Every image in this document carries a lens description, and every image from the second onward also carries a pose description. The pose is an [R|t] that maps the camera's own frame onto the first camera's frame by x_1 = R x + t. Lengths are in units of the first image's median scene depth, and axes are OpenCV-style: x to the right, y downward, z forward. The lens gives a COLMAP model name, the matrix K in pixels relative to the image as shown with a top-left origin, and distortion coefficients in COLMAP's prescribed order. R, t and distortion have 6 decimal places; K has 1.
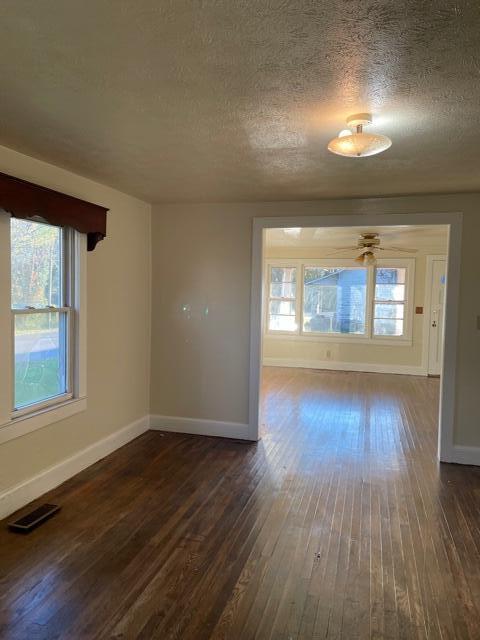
lens RADIAL K [[480.5, 0, 238.7], [0, 480.5, 316.0], [0, 0, 1]] dist [0.001929, 0.001832]
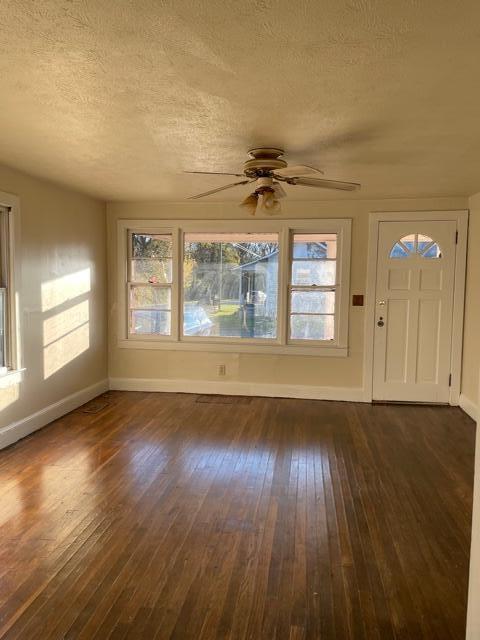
lens RADIAL K [[480.5, 0, 239.8], [0, 480.5, 322.8], [0, 0, 1]] dist [0.001929, 0.001832]
pose [[0.991454, -0.017912, 0.129218, 0.132177], [0.012784, 0.999101, 0.040410, -0.009960], [-0.129826, -0.038413, 0.990792, 0.375543]]
